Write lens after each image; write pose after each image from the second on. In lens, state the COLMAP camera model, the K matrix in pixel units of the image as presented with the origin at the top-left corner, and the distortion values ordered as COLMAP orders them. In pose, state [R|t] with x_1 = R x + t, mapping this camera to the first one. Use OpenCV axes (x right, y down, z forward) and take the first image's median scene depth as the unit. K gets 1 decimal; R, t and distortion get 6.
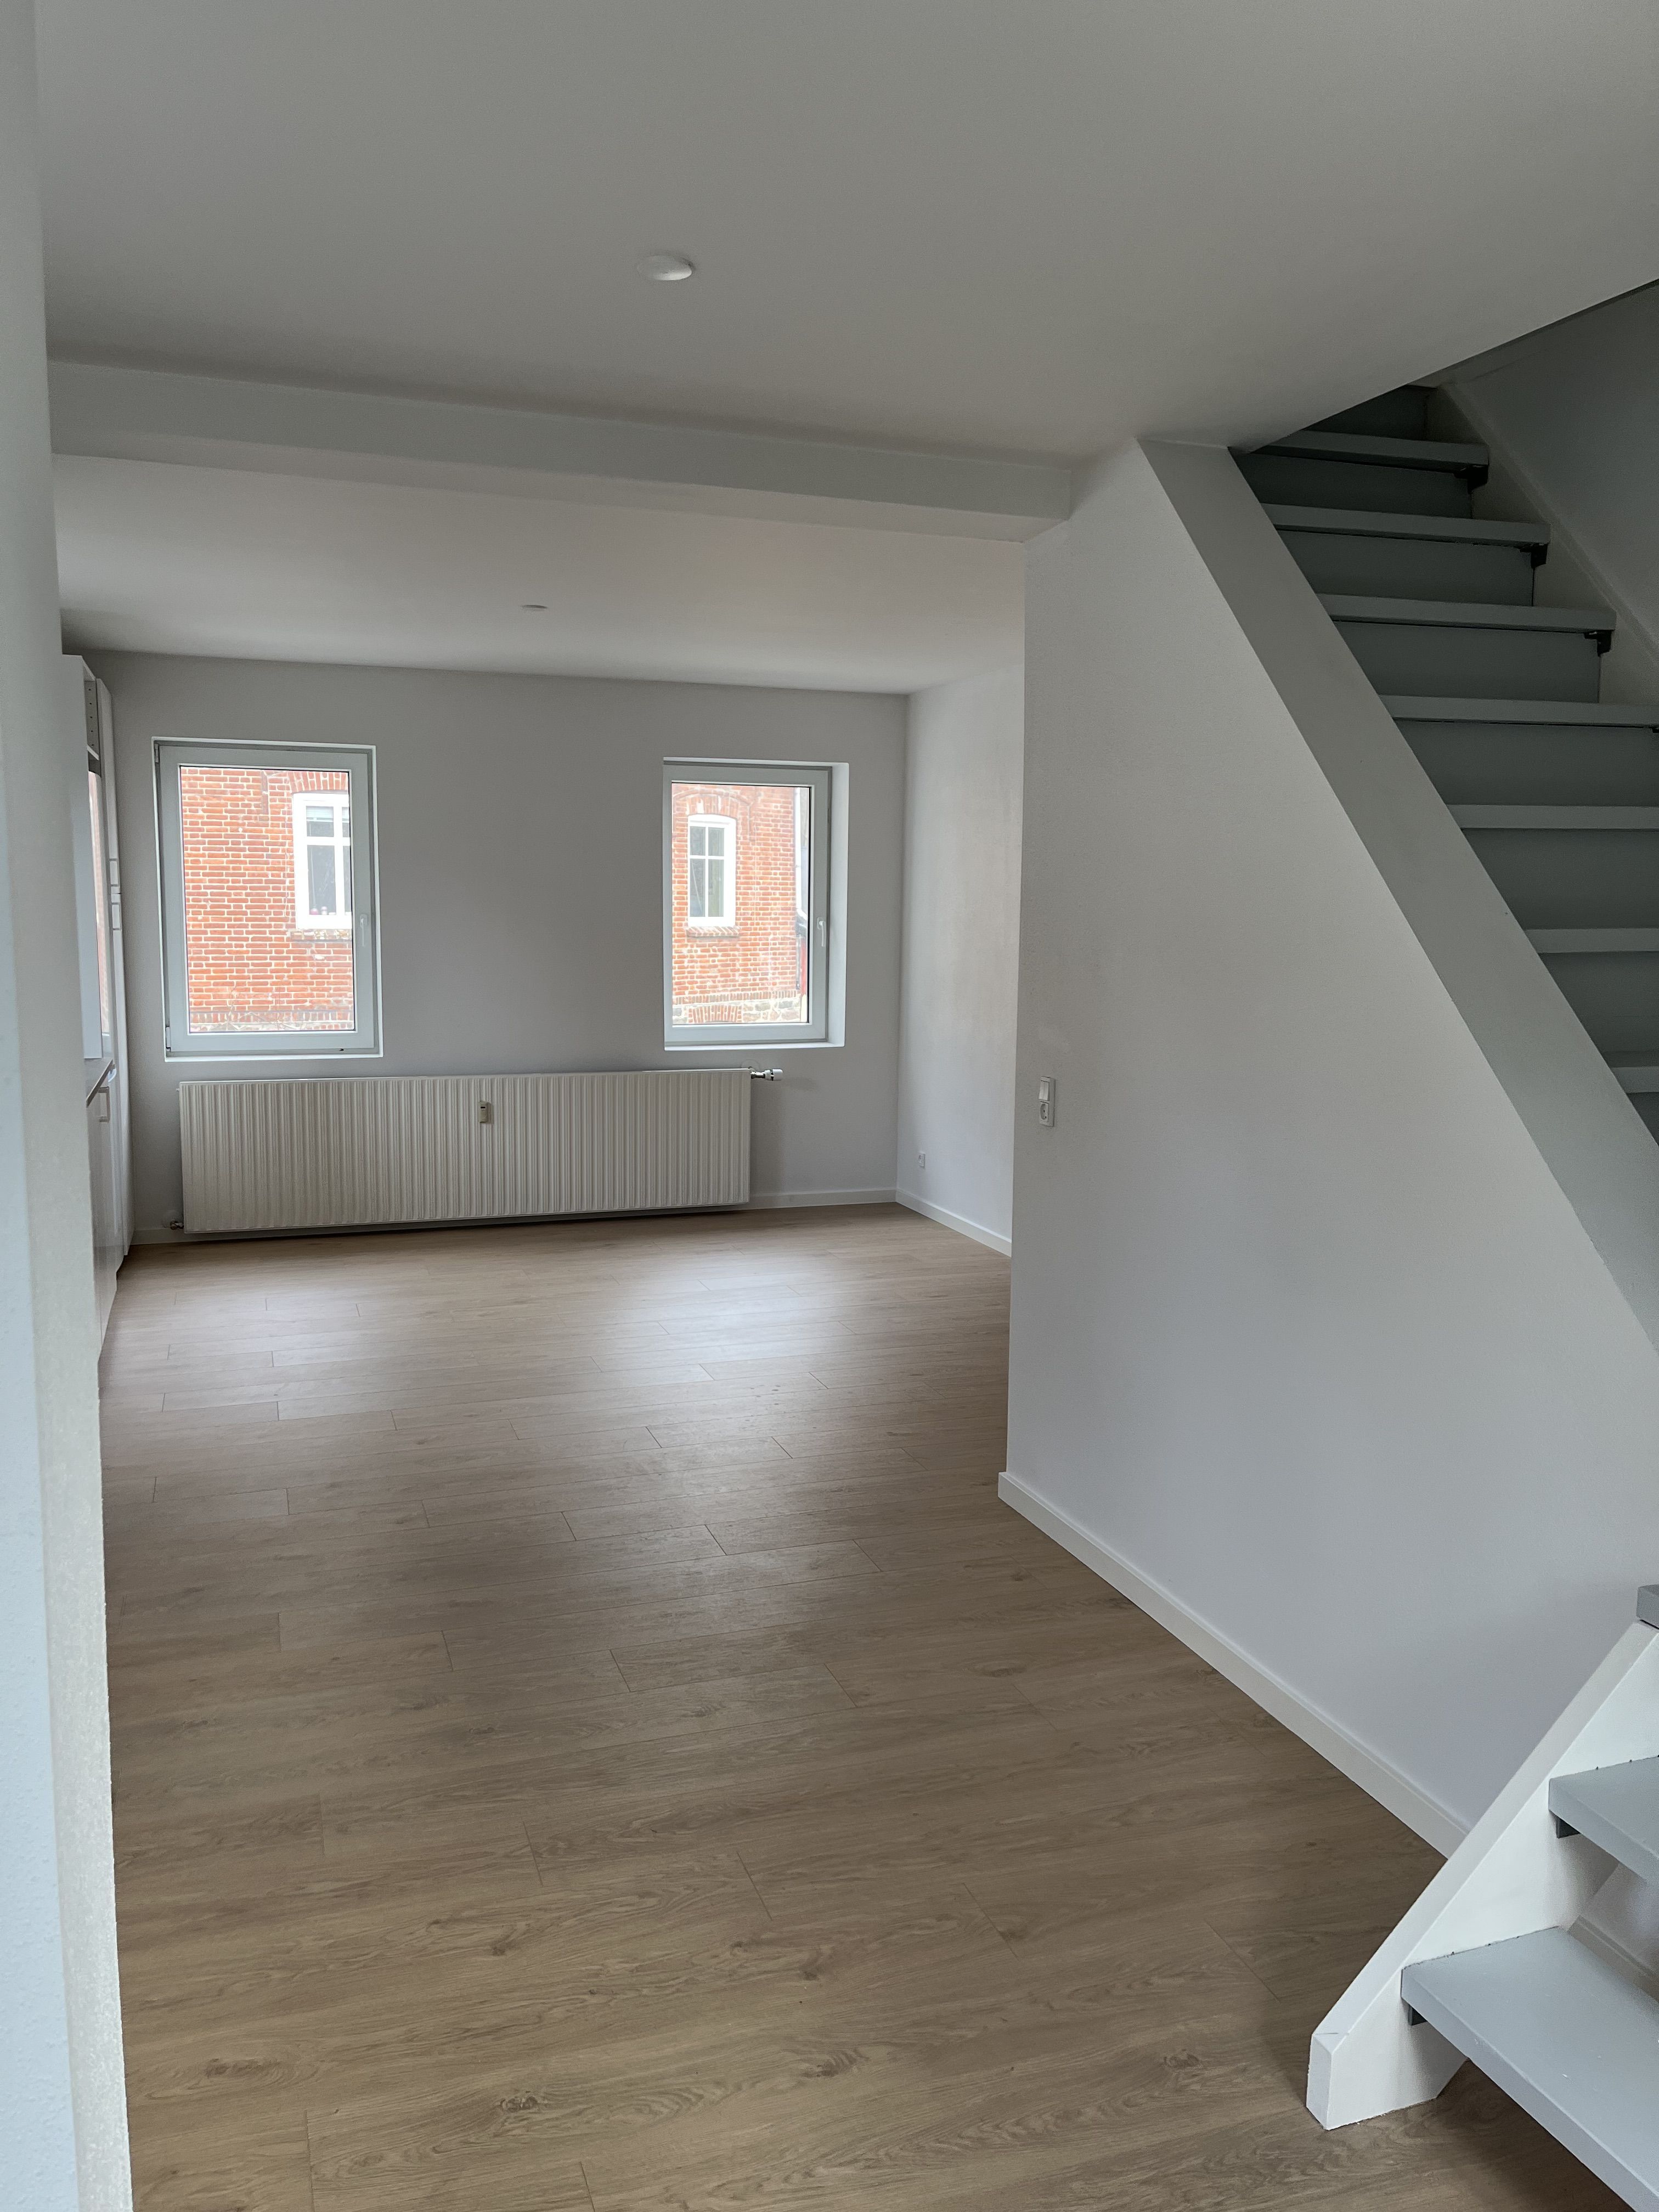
lens RADIAL K [[1689.1, 0, 737.3], [0, 1689.1, 1114.6], [0, 0, 1]] dist [0.086728, -0.105923]
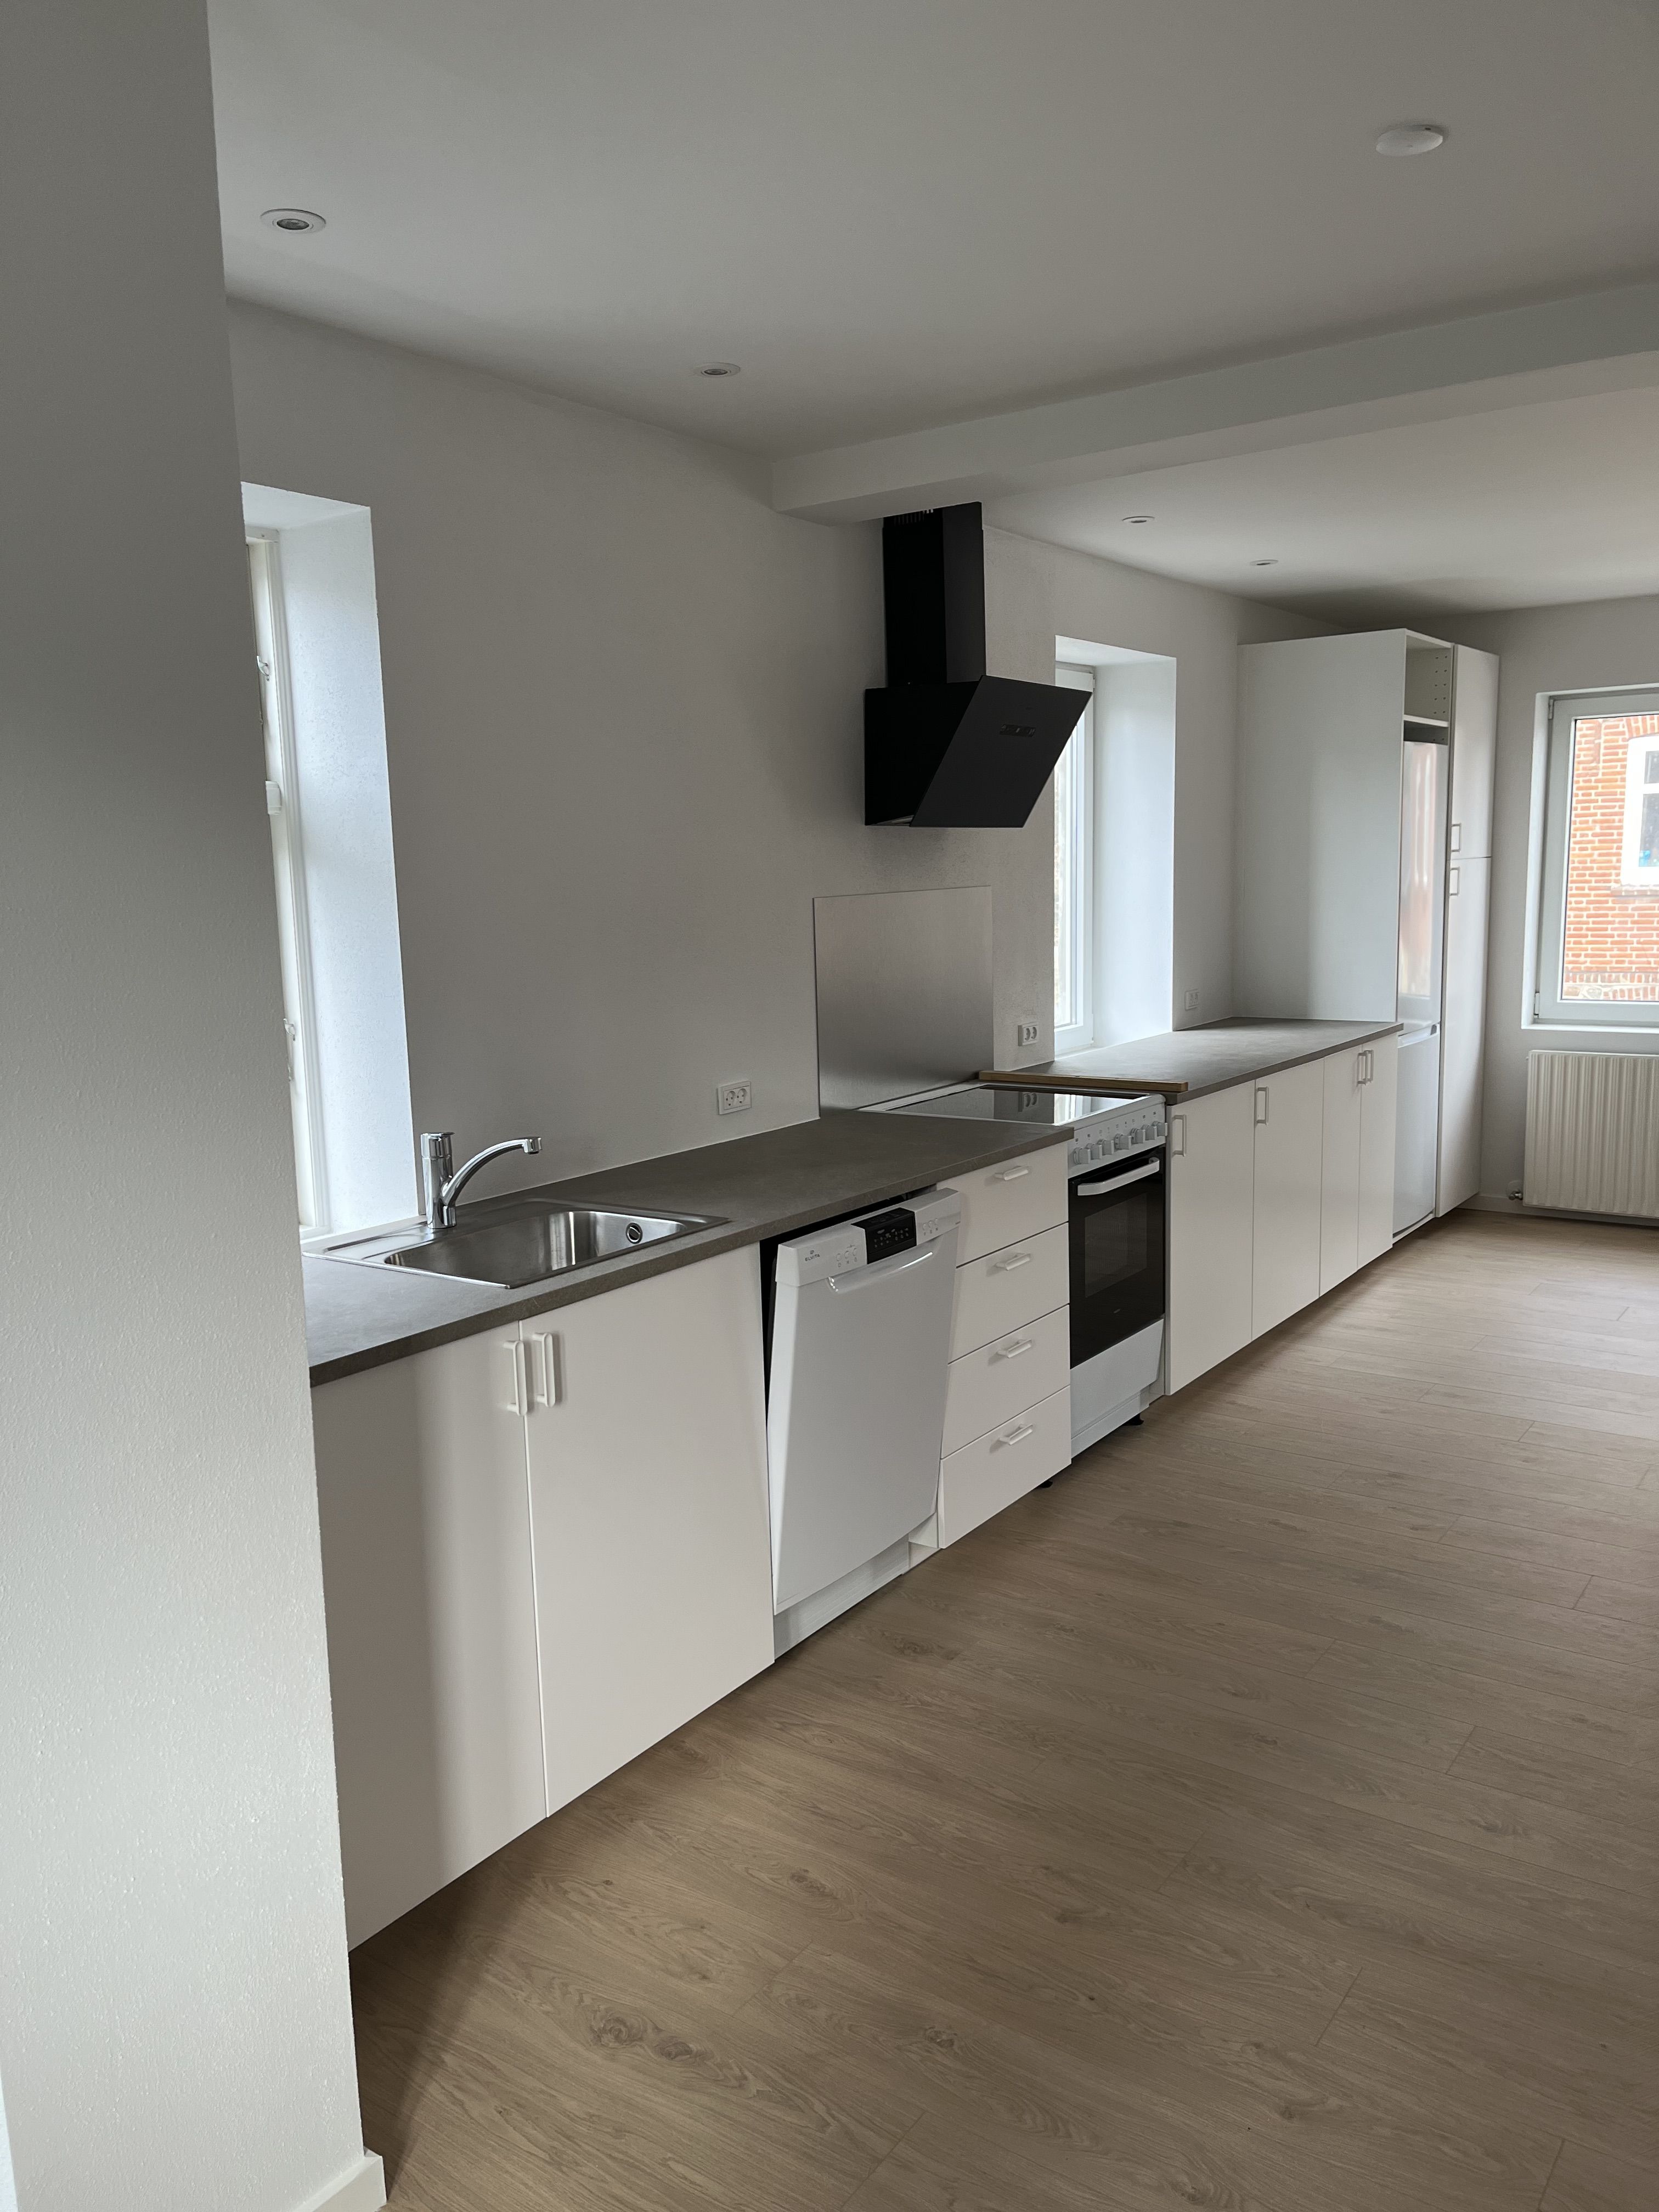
lens RADIAL K [[1689.1, 0, 842.0], [0, 1689.1, 1087.6], [0, 0, 1]] dist [0.086728, -0.105923]
pose [[0.593248, 0.088880, -0.800098, 0.502154], [-0.079174, 0.995510, 0.051882, -0.038848], [0.801117, 0.032568, 0.597622, 0.251935]]
